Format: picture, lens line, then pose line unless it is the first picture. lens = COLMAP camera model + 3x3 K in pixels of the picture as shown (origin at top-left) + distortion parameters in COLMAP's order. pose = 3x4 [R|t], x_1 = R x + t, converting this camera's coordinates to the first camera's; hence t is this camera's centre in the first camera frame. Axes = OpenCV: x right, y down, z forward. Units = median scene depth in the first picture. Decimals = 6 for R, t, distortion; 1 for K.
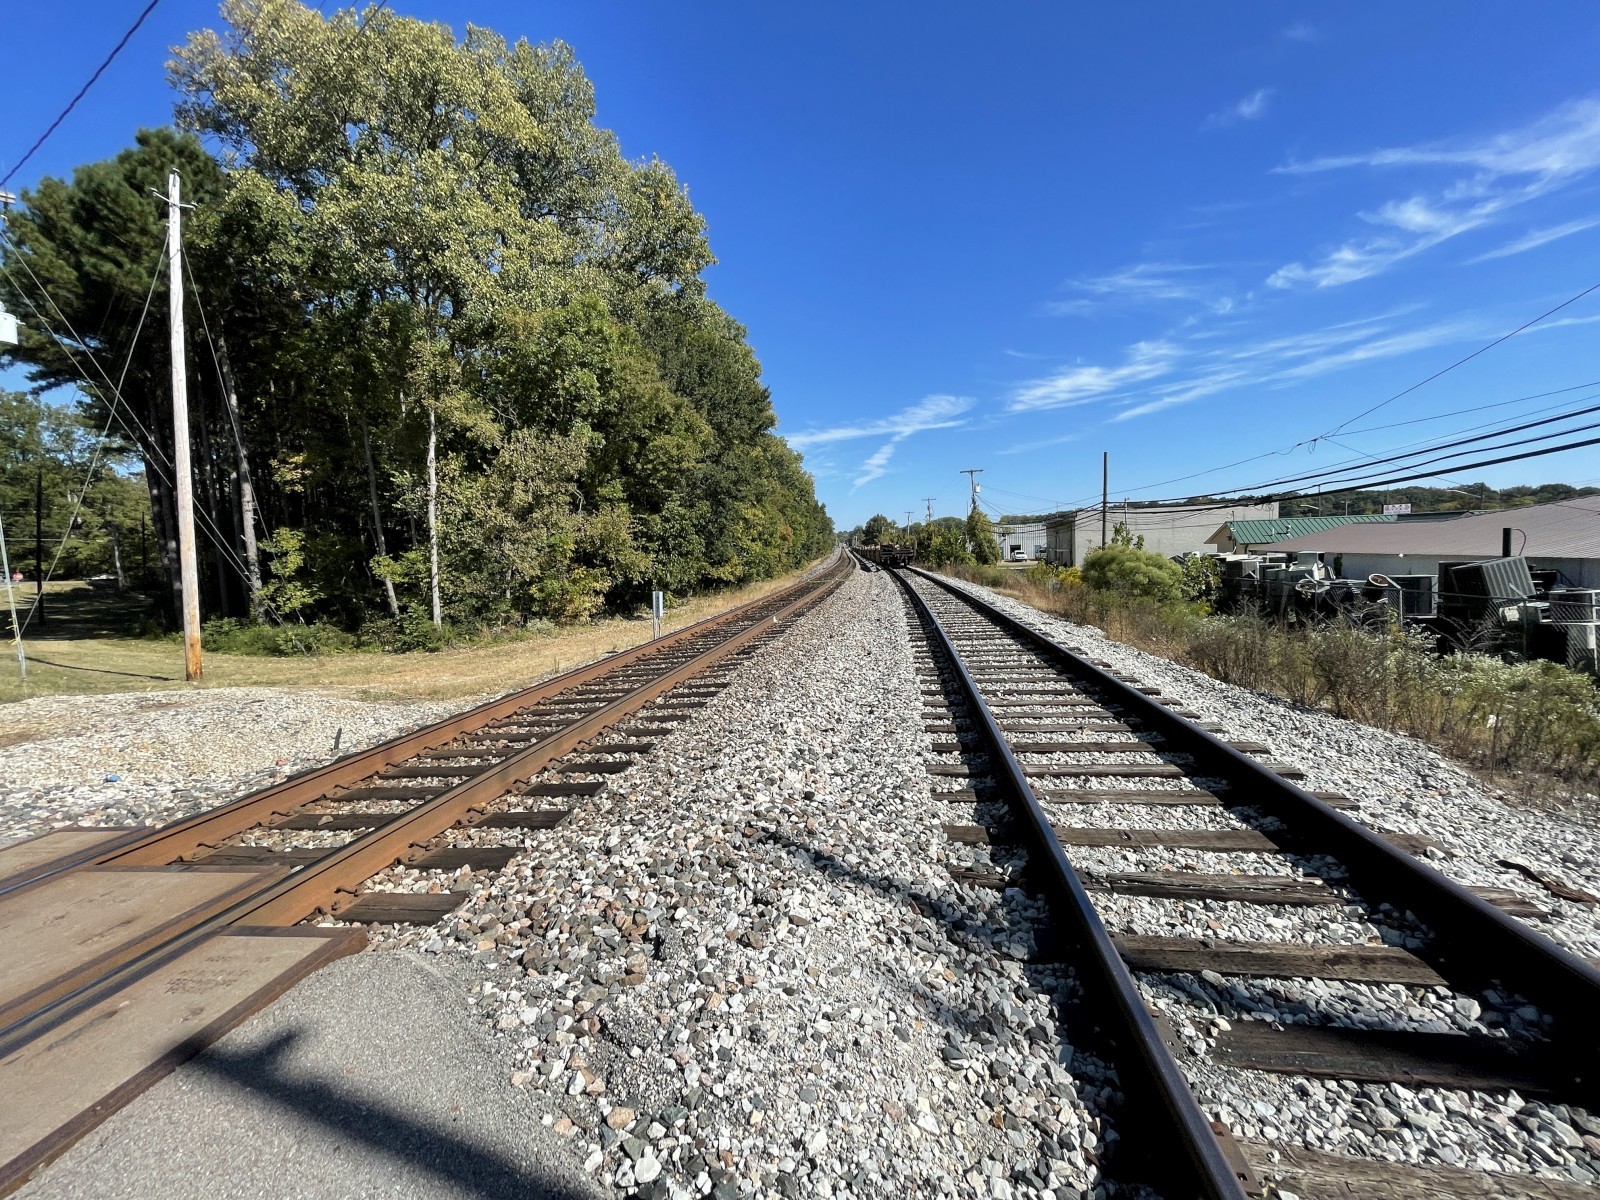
lens RADIAL K [[649.7, 0, 793.9], [0, 649.7, 604.5], [0, 0, 1]] dist [0.000113, -0.000022]
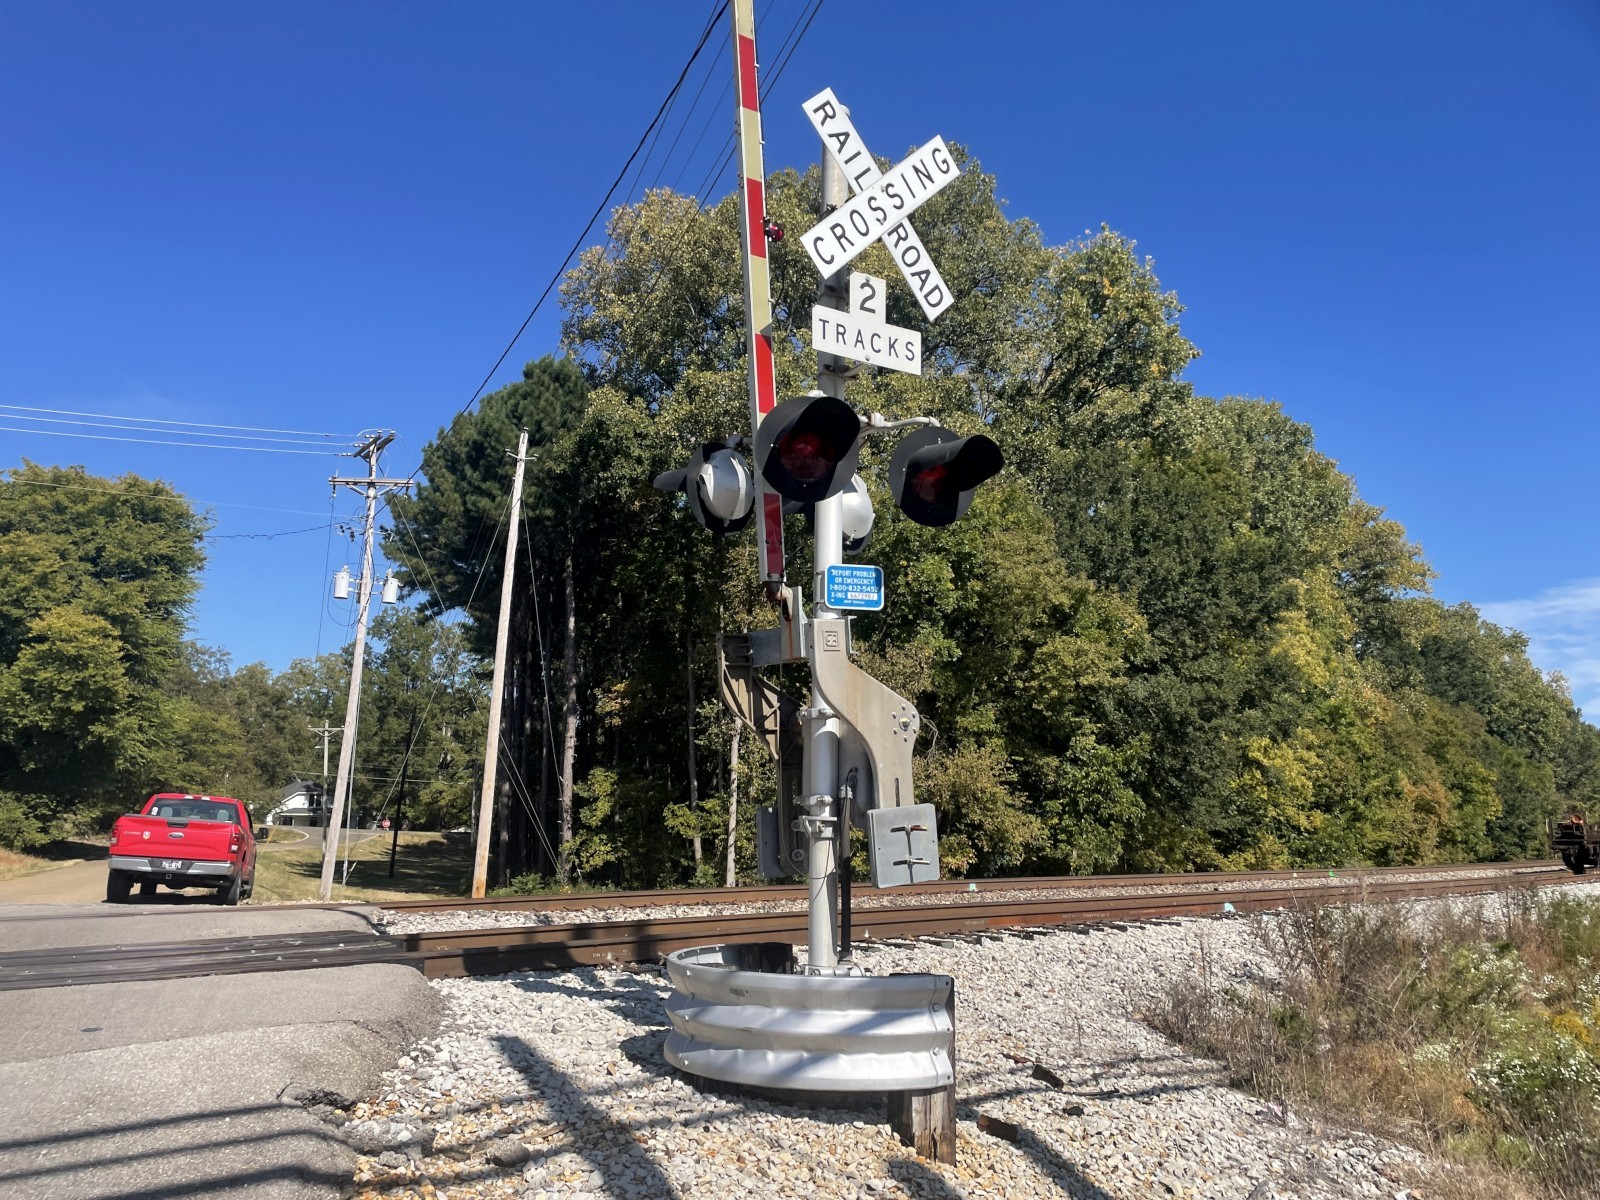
lens RADIAL K [[1233.3, 0, 789.2], [0, 1233.3, 622.4], [0, 0, 1]] dist [0.104758, -0.131102]
pose [[0.839392, -0.050558, -0.541169, 0.291539], [-0.081967, 0.972503, -0.217991, 0.026847], [0.537310, 0.227338, 0.812167, -0.204392]]
